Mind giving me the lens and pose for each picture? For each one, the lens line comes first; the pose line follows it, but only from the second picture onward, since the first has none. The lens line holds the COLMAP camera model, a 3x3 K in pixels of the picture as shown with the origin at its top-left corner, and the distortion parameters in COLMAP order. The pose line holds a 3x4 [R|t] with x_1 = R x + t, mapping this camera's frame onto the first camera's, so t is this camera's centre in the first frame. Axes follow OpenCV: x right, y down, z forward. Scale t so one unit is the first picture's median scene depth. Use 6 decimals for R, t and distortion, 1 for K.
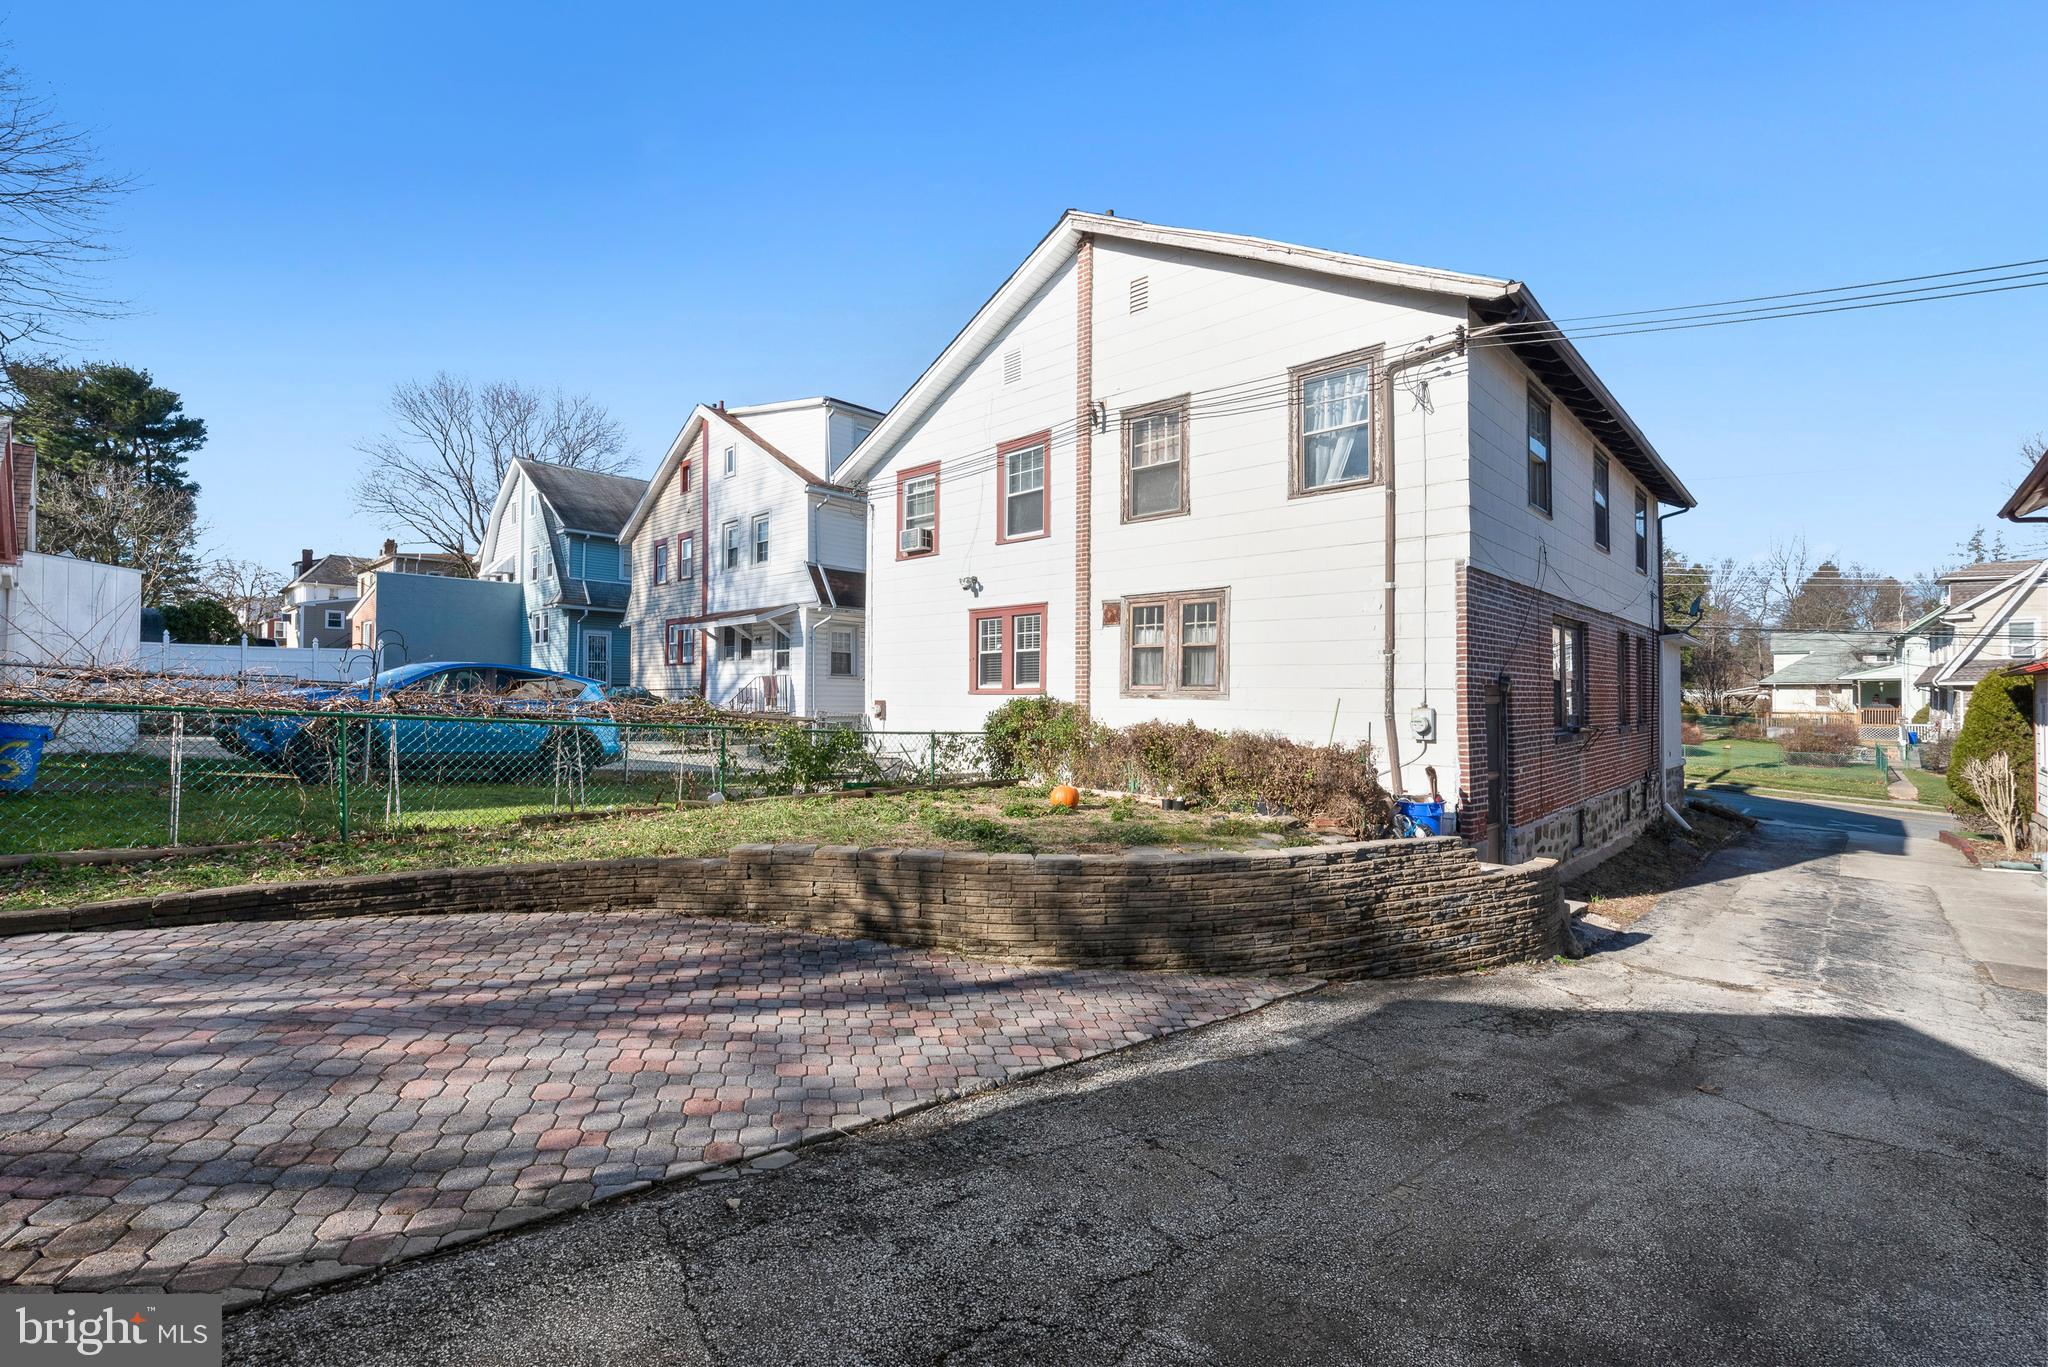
lens RADIAL K [[880.8, 0, 1034.4], [0, 880.8, 684.7], [0, 0, 1]] dist [0.001600, -0.001536]
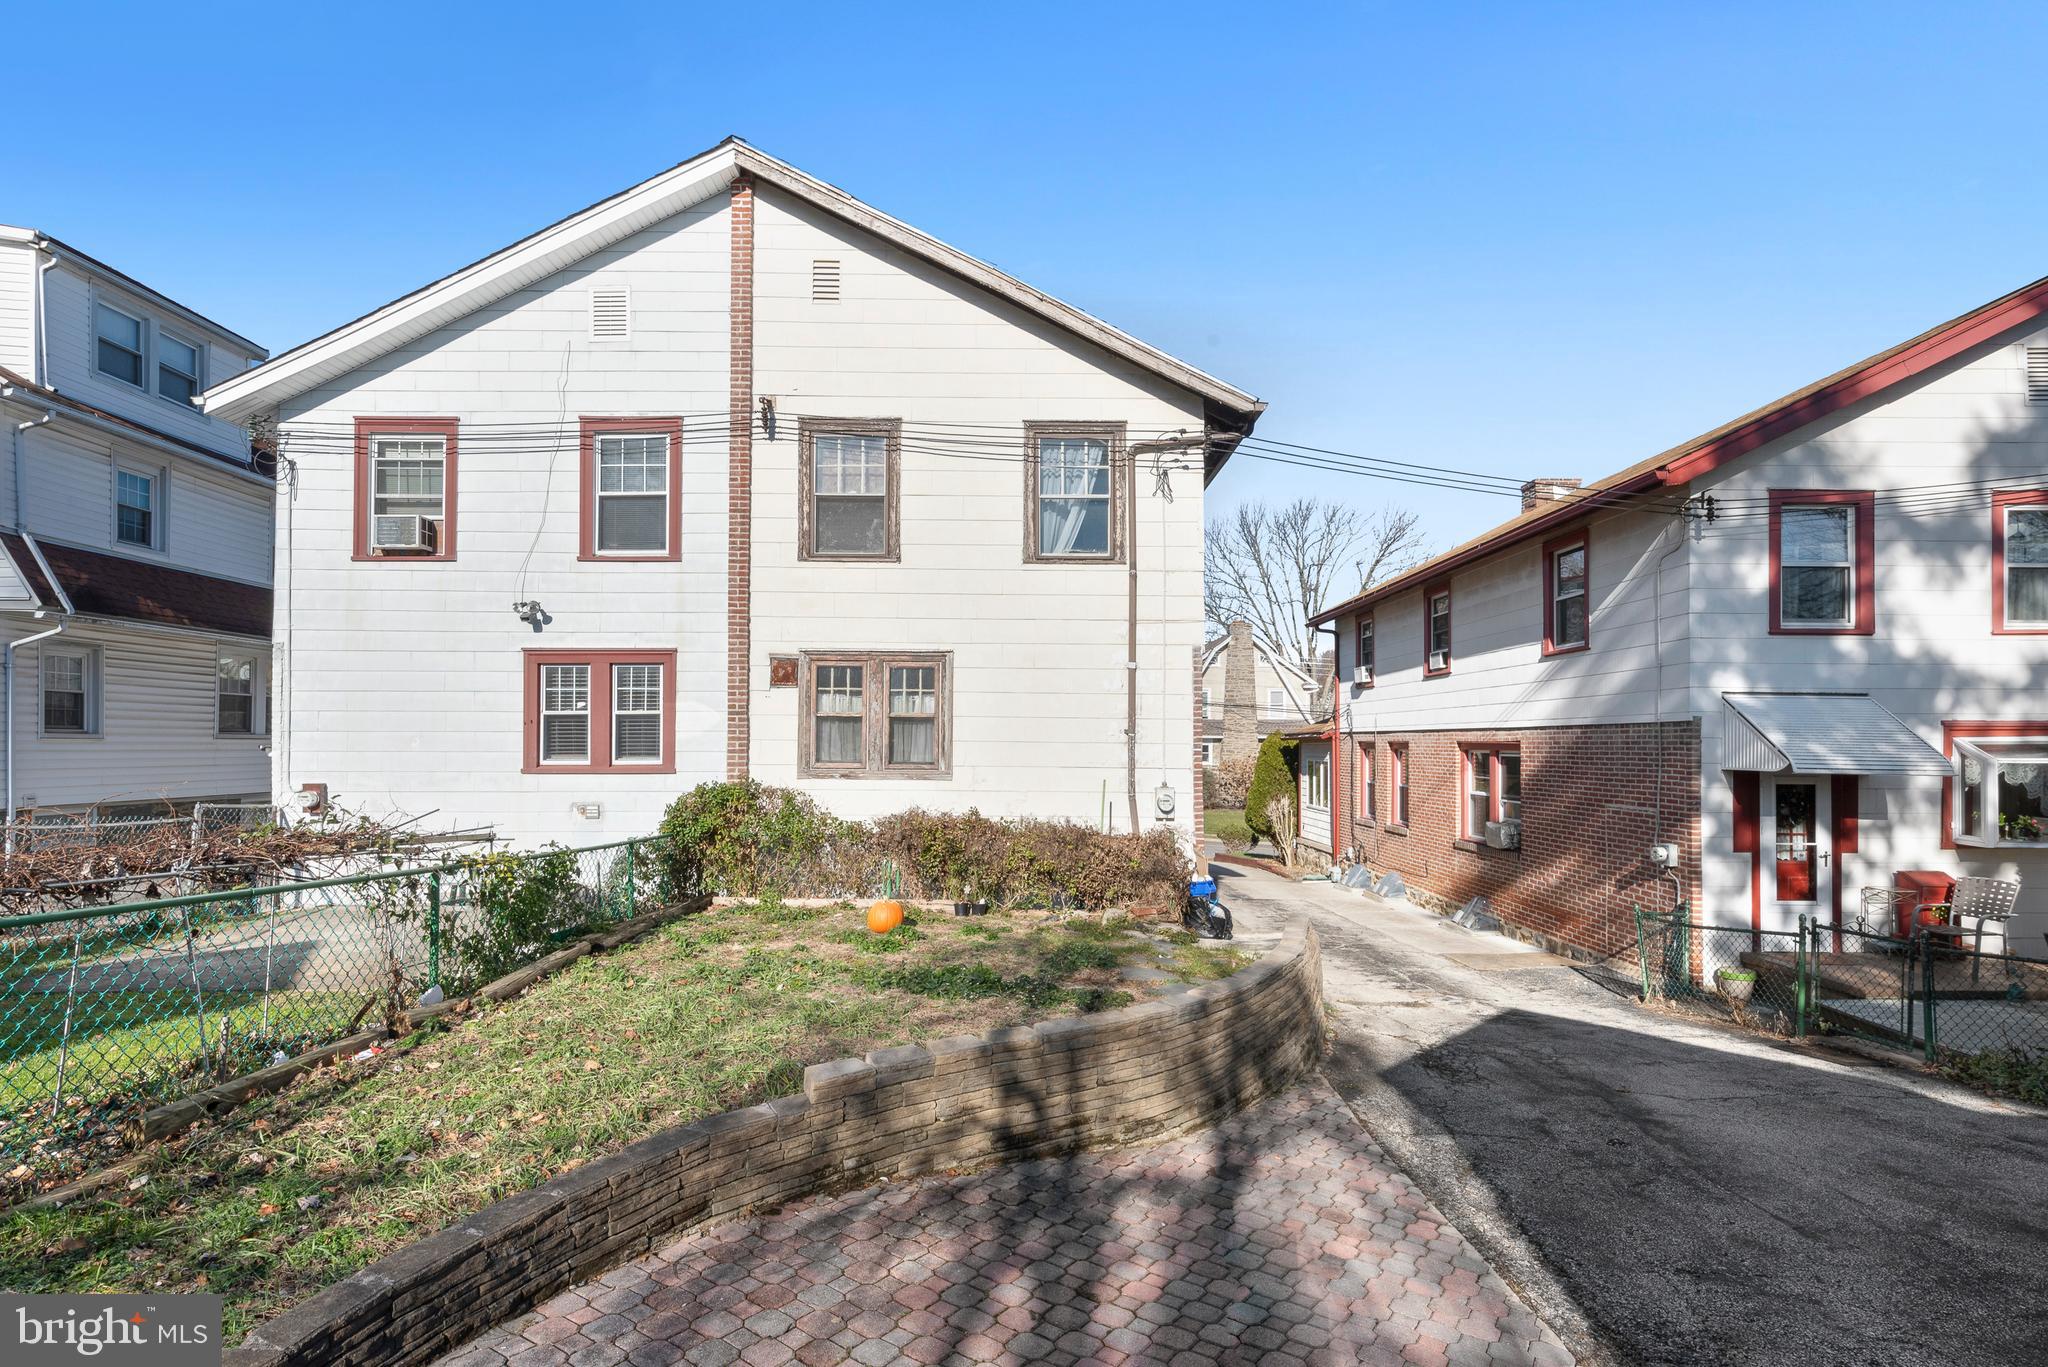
lens RADIAL K [[977.6, 0, 1067.8], [0, 977.6, 738.3], [0, 0, 1]] dist [0.003592, -0.000719]
pose [[0.734601, 0.002917, 0.678493, -0.347611], [-0.008157, 0.999956, 0.004532, -0.028955], [-0.678450, -0.008864, 0.734593, 0.195688]]
